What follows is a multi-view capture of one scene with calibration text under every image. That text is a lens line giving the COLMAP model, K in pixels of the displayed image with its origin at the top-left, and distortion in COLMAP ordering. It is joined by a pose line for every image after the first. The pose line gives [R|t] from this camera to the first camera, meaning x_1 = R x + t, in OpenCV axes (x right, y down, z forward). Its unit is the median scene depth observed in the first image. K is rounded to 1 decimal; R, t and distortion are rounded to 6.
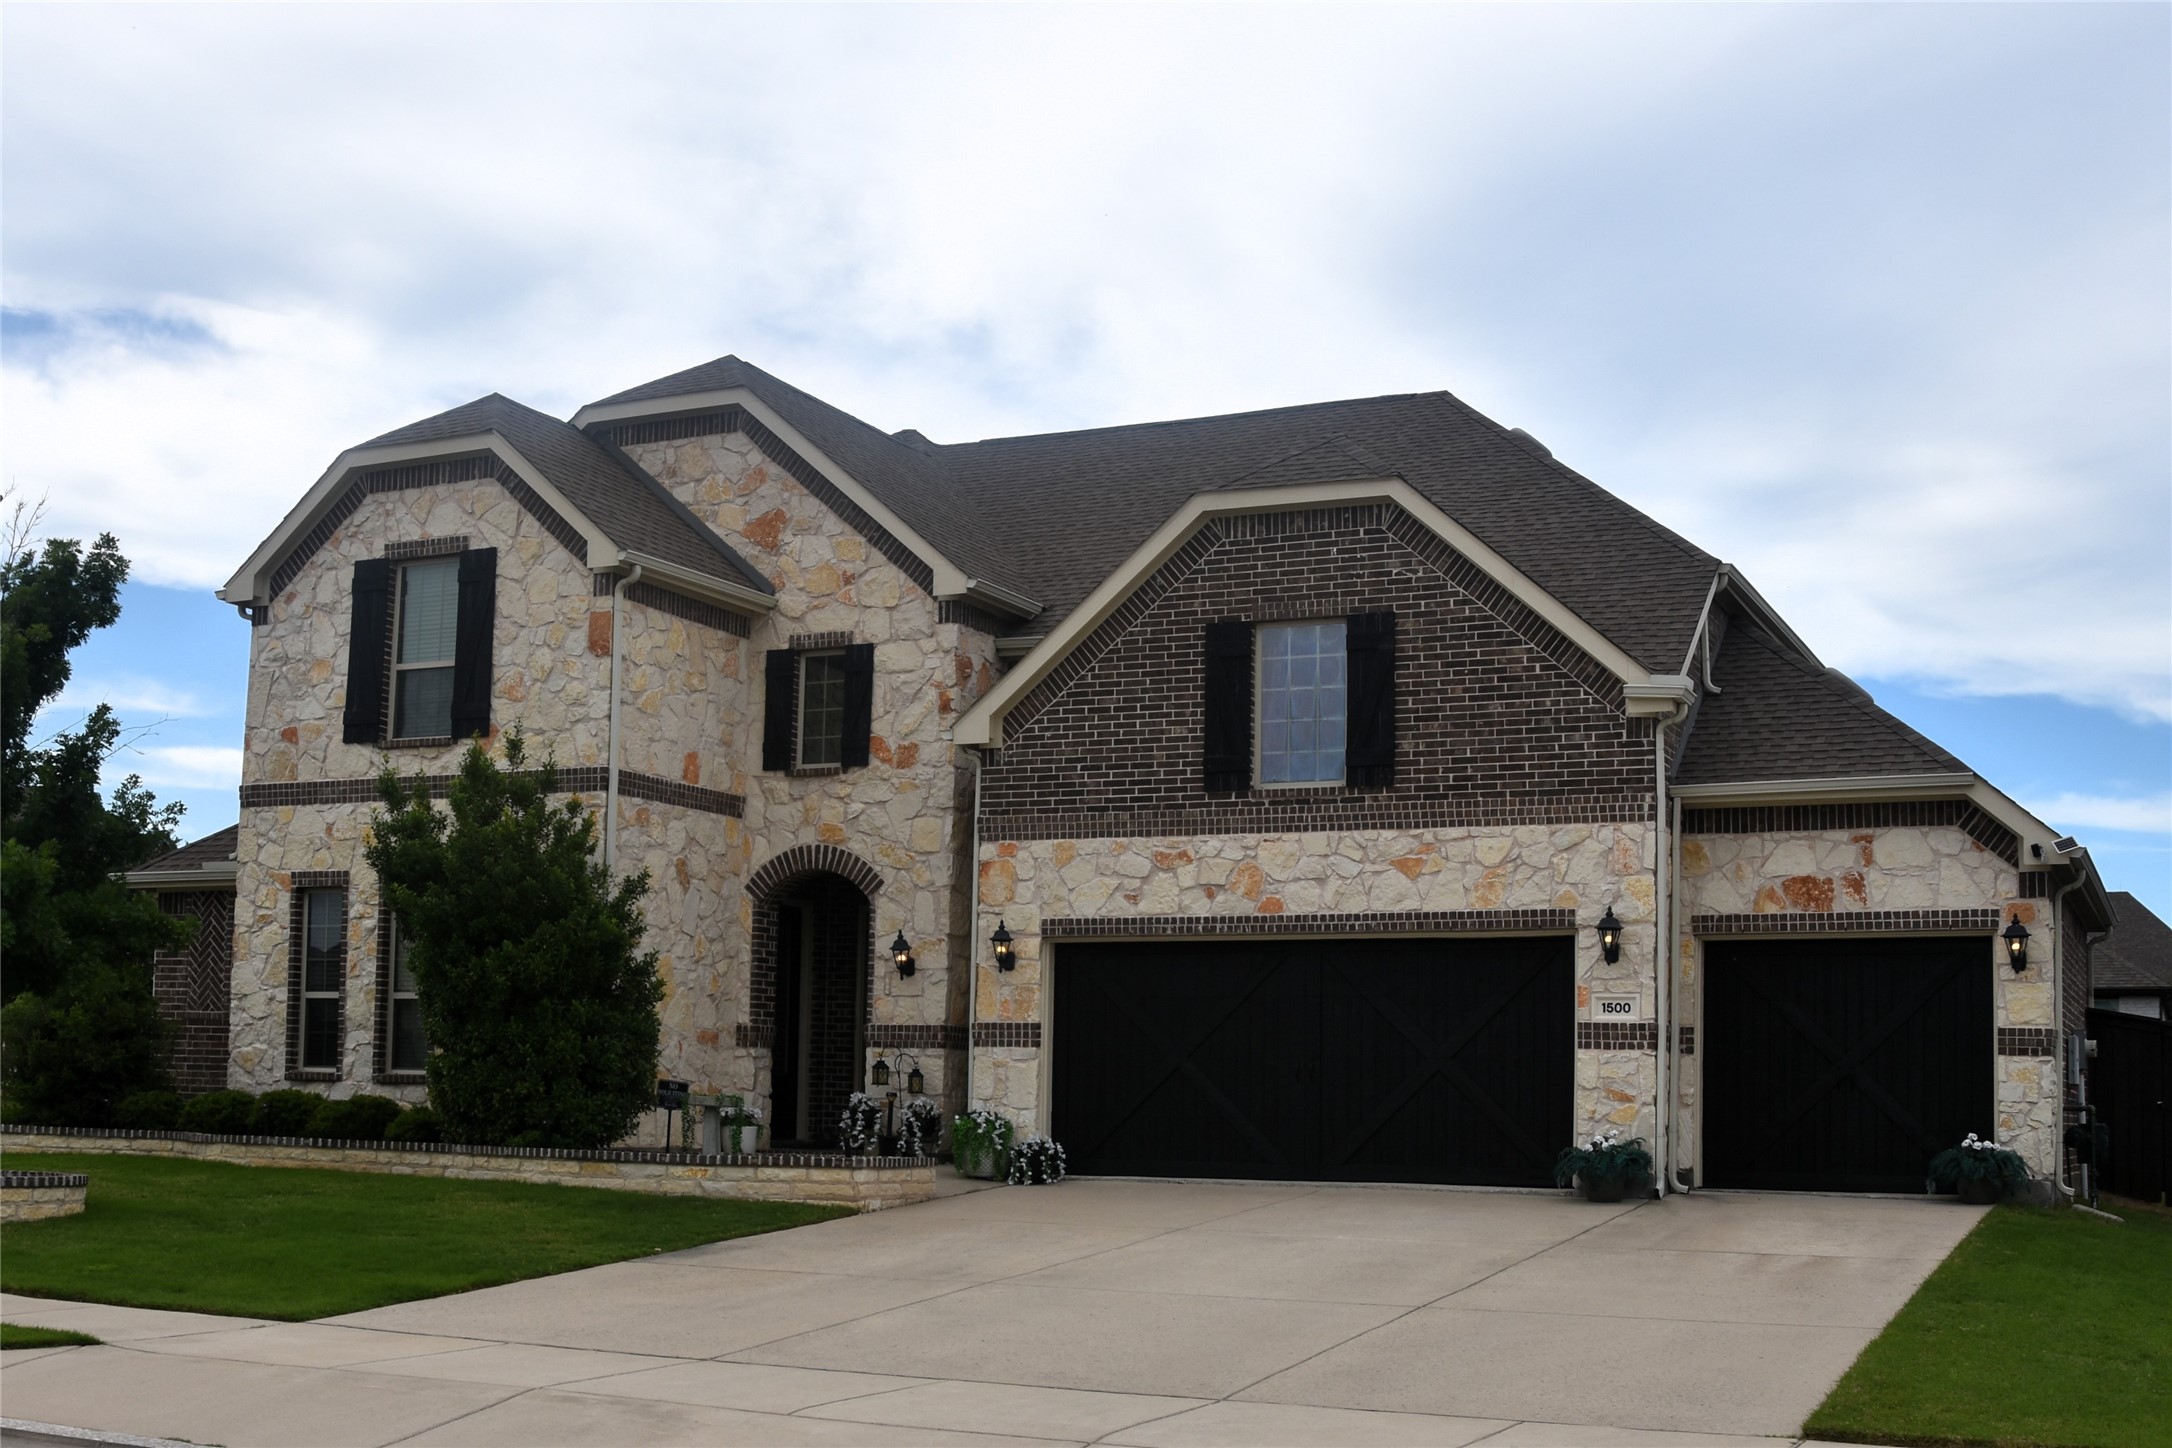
lens RADIAL K [[2388.4, 0, 1086.7], [0, 2388.4, 873.4], [0, 0, 1]] dist [-0.157645, 0.114077]
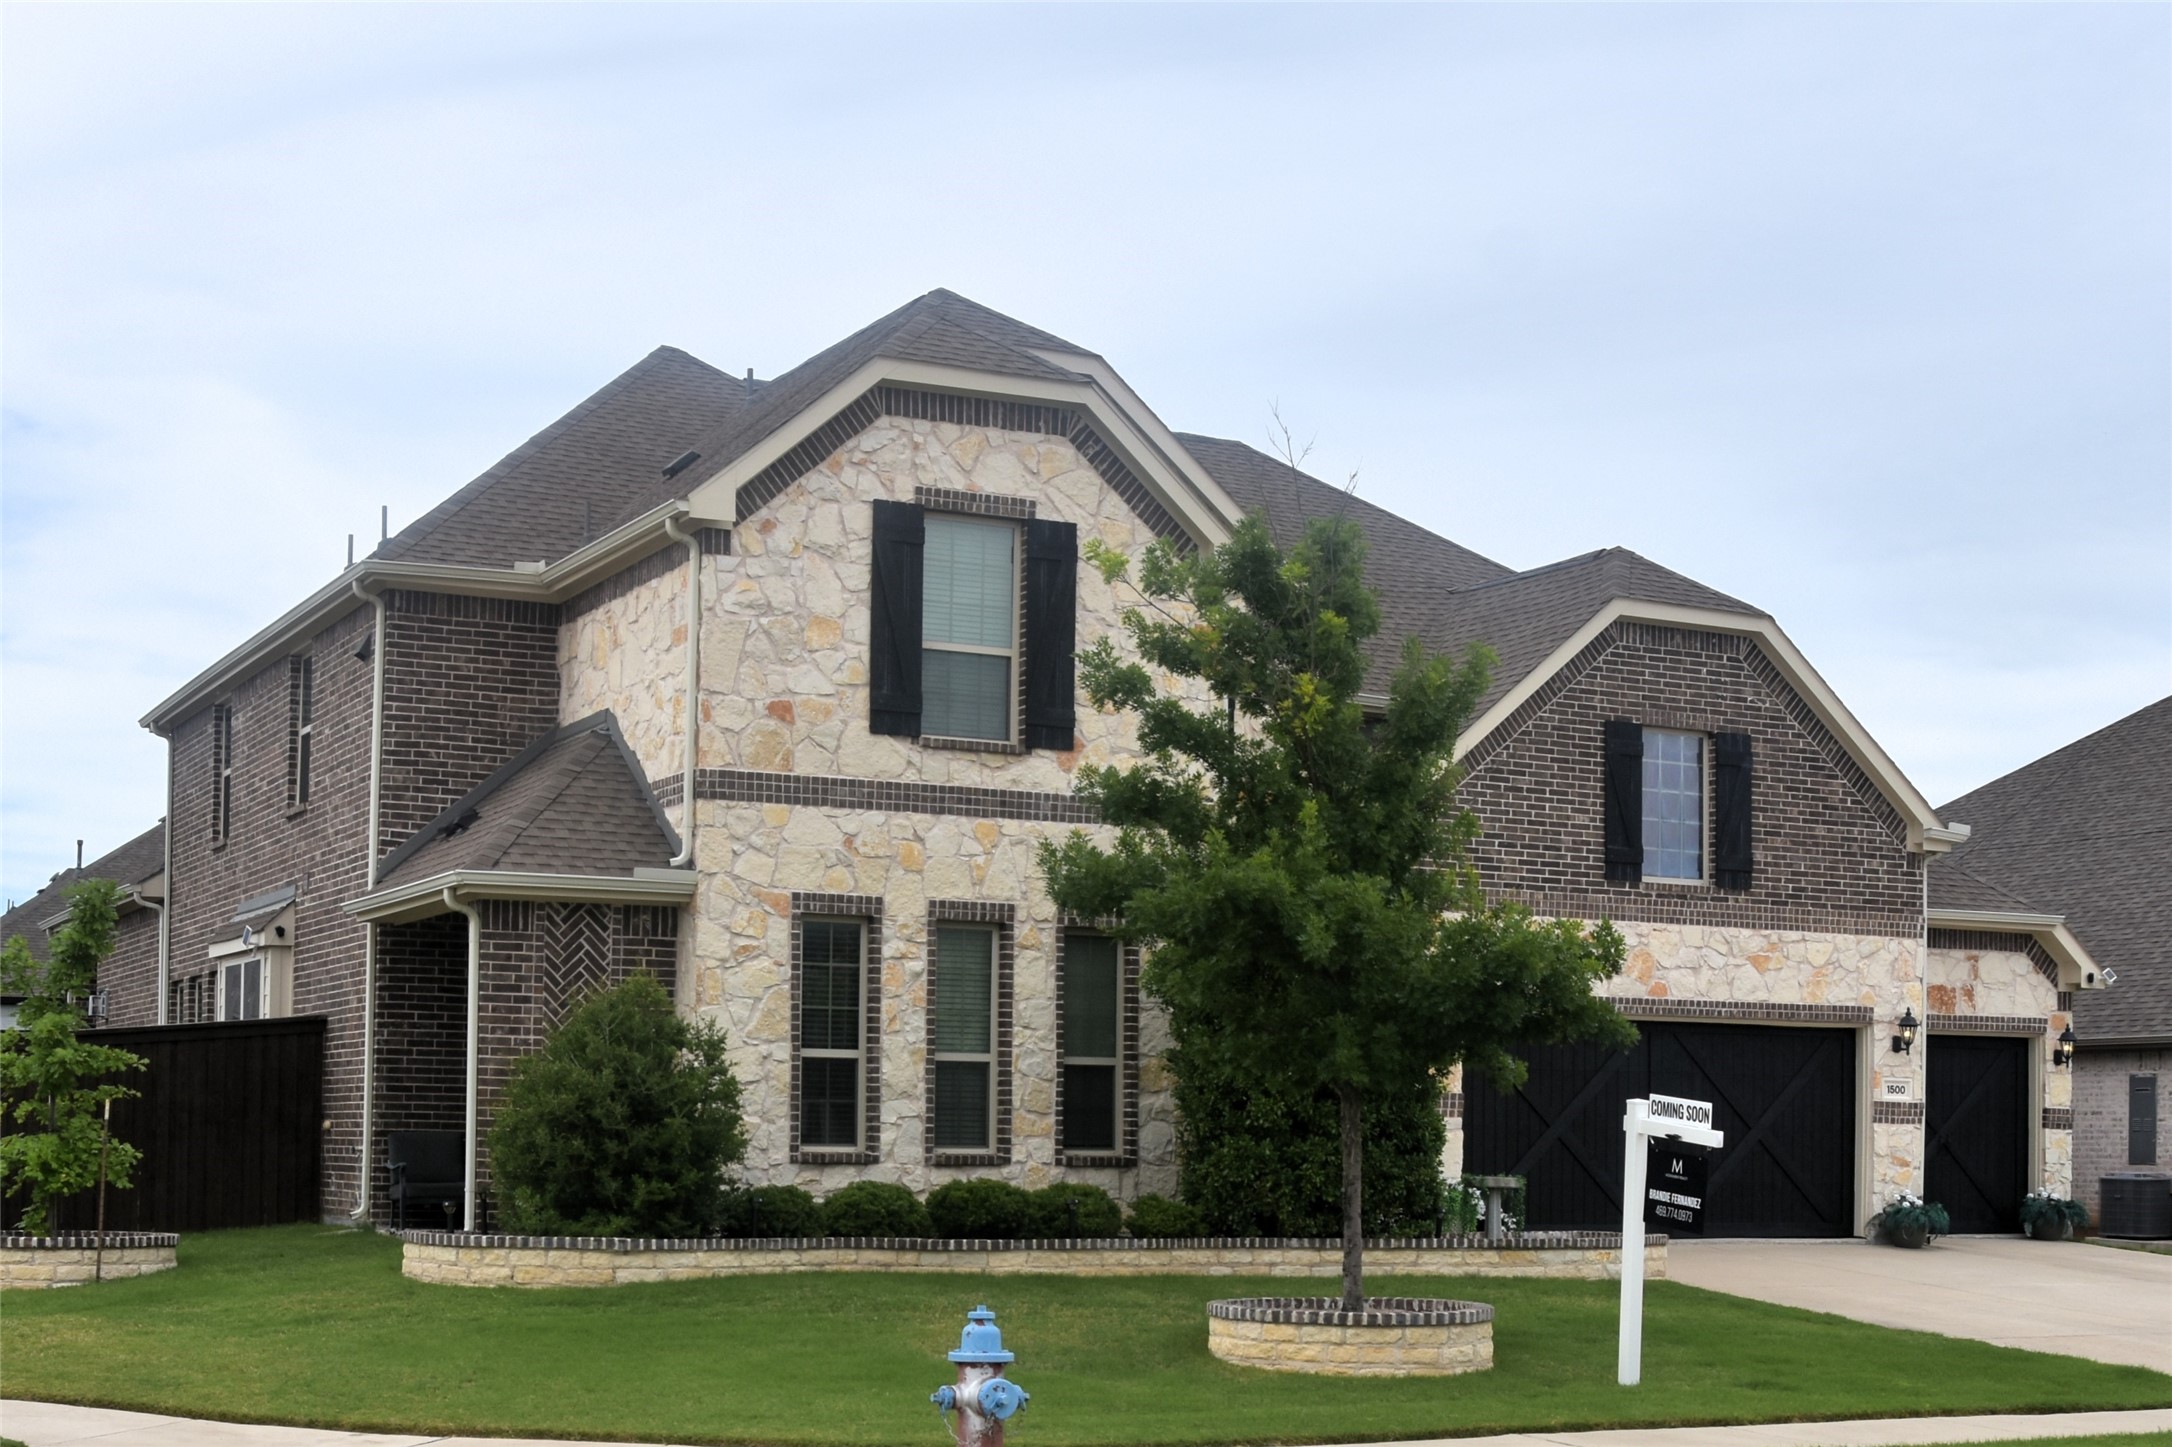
lens RADIAL K [[2866.5, 0, 1084.5], [0, 2866.5, 1044.7], [0, 0, 1]] dist [-0.153271, -0.008421]
pose [[0.645715, 0.015033, 0.763431, -1.064738], [-0.074953, 0.996226, 0.043779, 0.001094], [-0.759891, -0.085491, 0.644404, 0.347747]]
